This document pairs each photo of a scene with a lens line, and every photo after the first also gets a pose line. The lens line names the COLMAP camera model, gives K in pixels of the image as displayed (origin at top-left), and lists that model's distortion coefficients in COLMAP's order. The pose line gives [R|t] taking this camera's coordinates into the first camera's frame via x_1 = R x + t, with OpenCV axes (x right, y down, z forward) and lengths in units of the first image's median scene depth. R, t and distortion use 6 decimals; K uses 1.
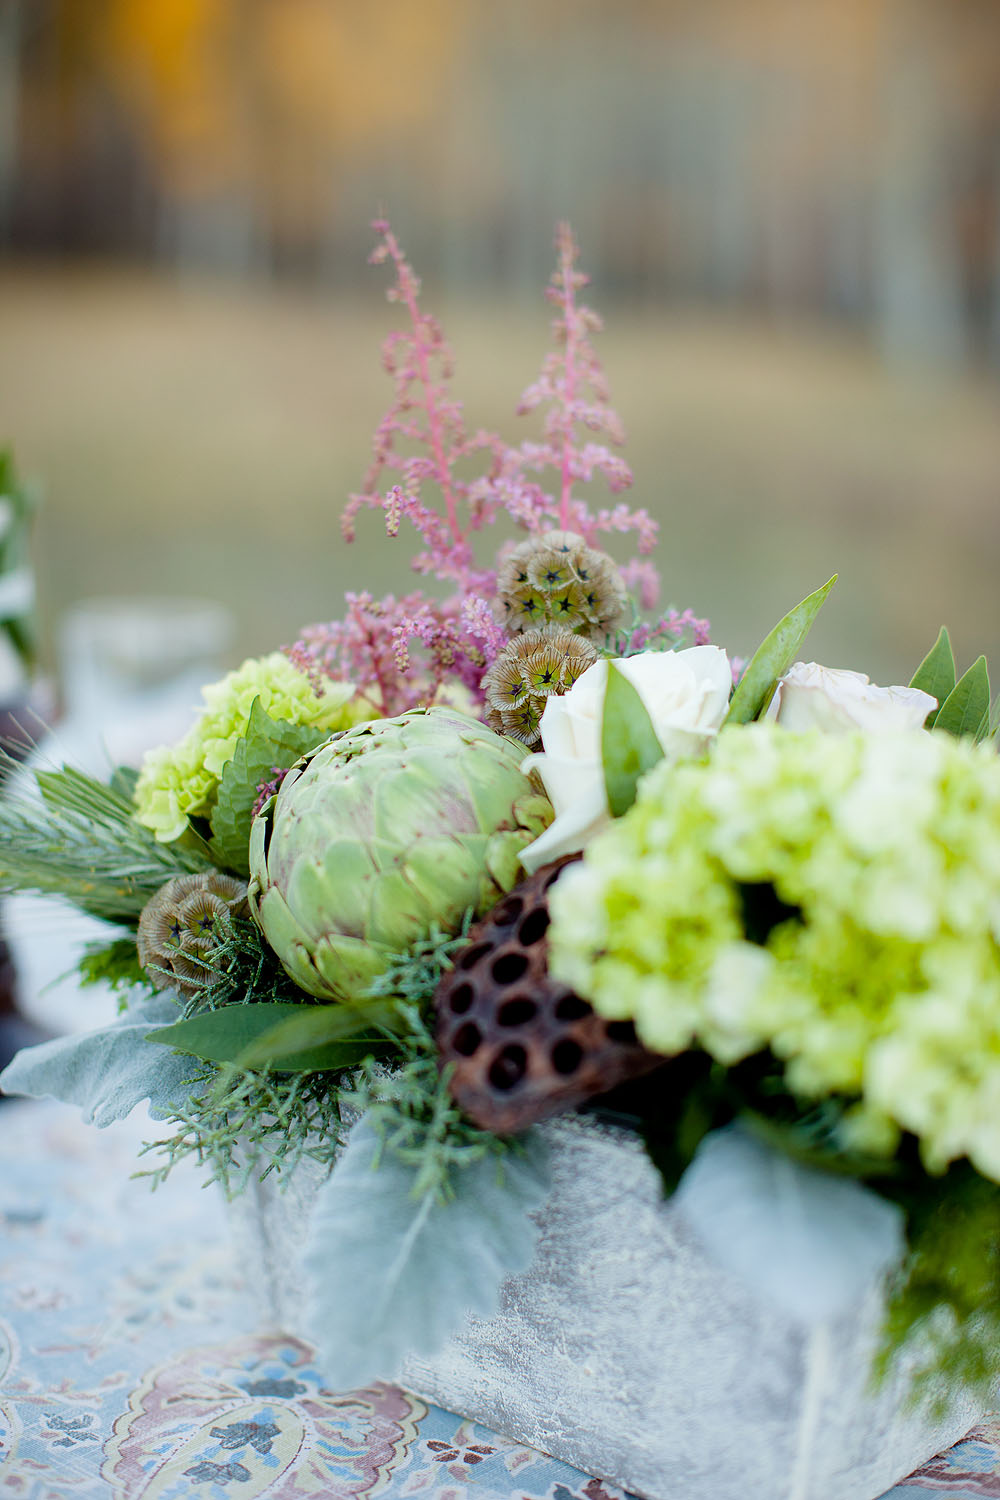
lens RADIAL K [[2063.1, 0, 581.9], [0, 2063.1, 750.9], [0, 0, 1]] dist [-0.175867, 0.302718]
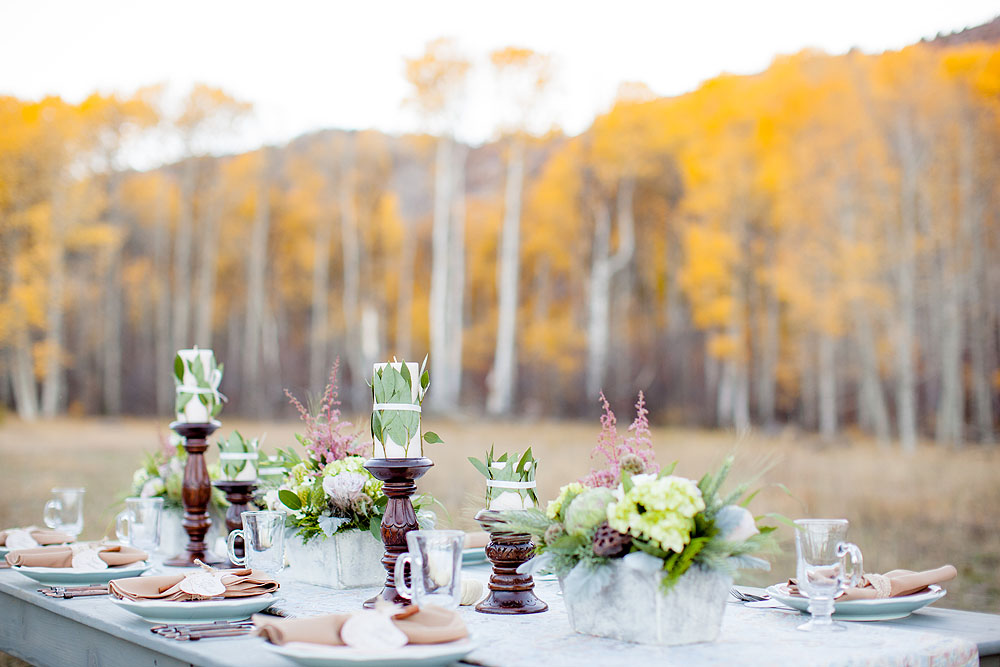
lens RADIAL K [[1375.4, 0, 555.2], [0, 1375.4, 334.2], [0, 0, 1]] dist [-0.175867, 0.302718]
pose [[0.954995, -0.057025, -0.291087, 0.866767], [-0.027246, 0.960333, -0.277522, 0.586449], [0.295367, 0.272963, 0.915560, -2.340322]]
